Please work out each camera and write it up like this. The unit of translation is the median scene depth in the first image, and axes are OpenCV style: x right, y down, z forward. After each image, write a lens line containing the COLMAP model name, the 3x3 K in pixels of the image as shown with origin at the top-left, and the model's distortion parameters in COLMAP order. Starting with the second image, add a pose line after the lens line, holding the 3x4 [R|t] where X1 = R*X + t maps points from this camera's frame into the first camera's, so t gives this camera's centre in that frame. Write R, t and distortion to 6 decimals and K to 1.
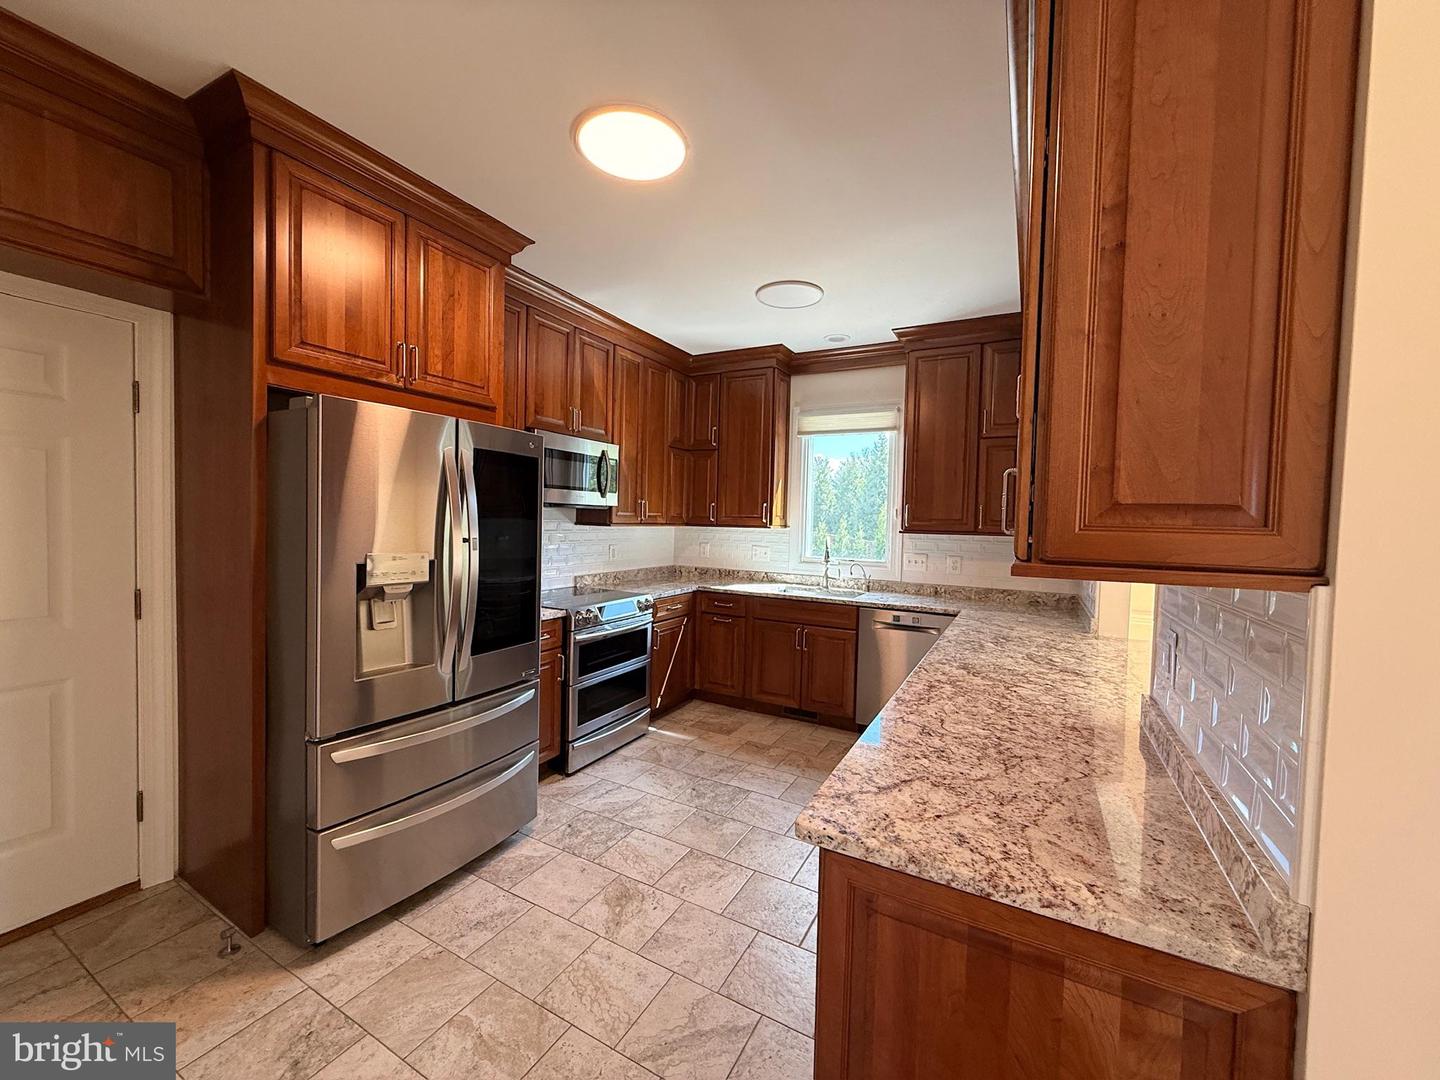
lens RADIAL K [[576.0, 0, 717.0], [0, 576.0, 536.8], [0, 0, 1]] dist [0.000541, -0.000461]
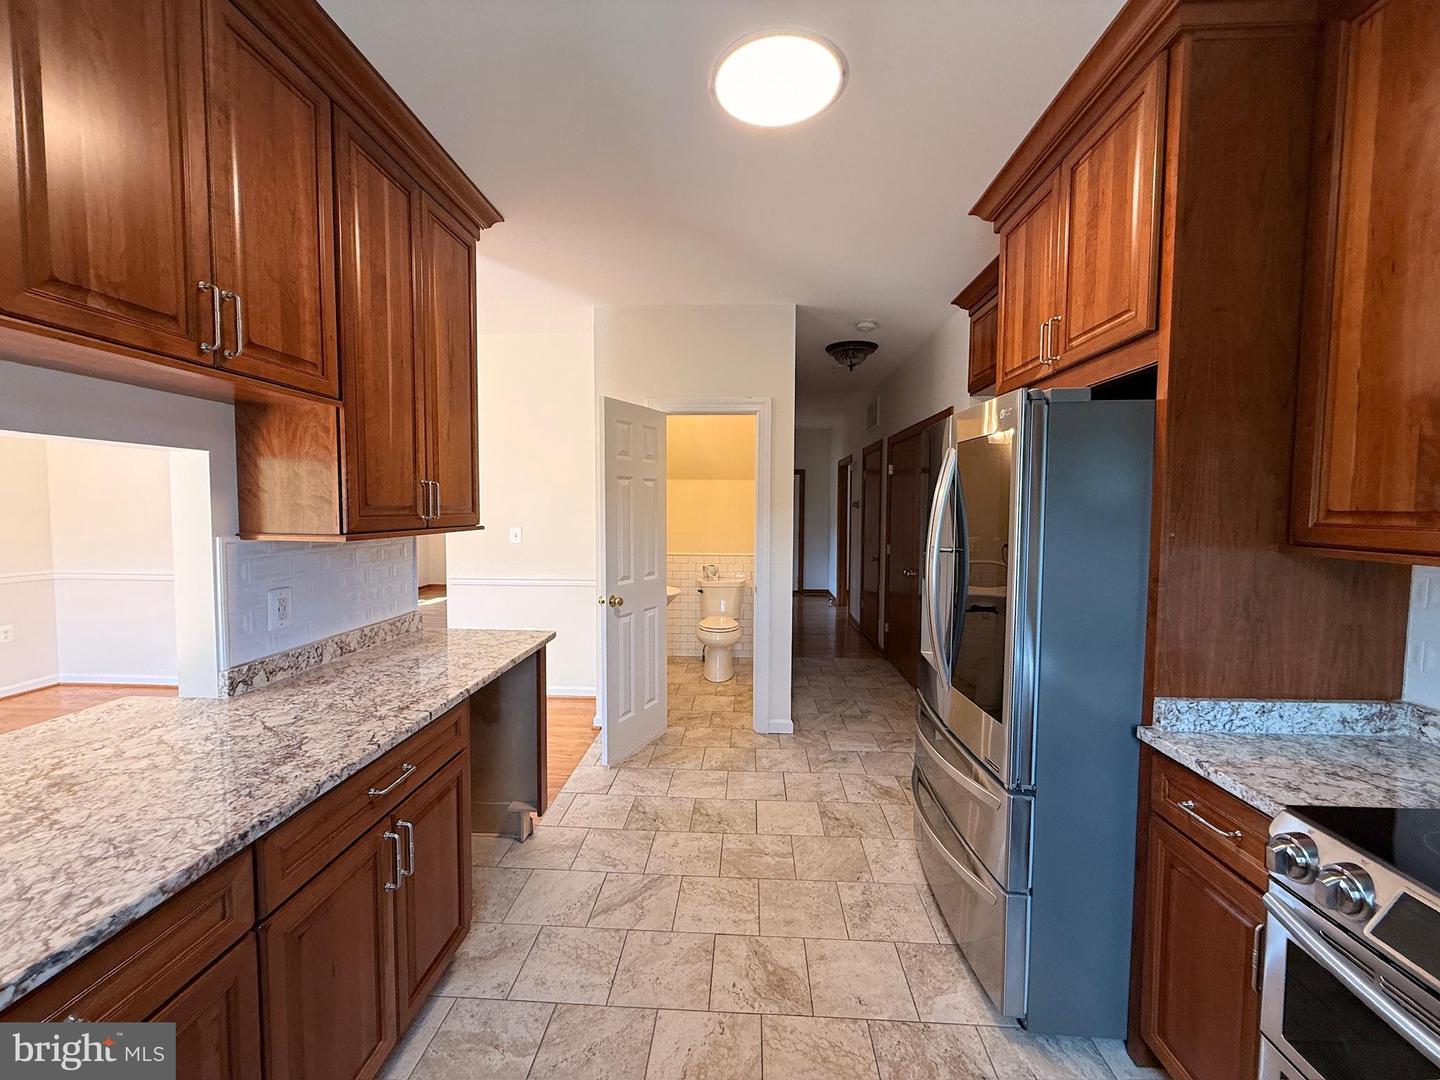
lens RADIAL K [[576.0, 0, 719.7], [0, 576.0, 539.8], [0, 0, 1]] dist [0.000541, -0.000461]
pose [[-0.901860, -0.004552, -0.432004, 0.347185], [-0.040658, 0.996401, 0.074380, -0.078002], [0.430110, 0.084645, -0.898799, 2.113929]]
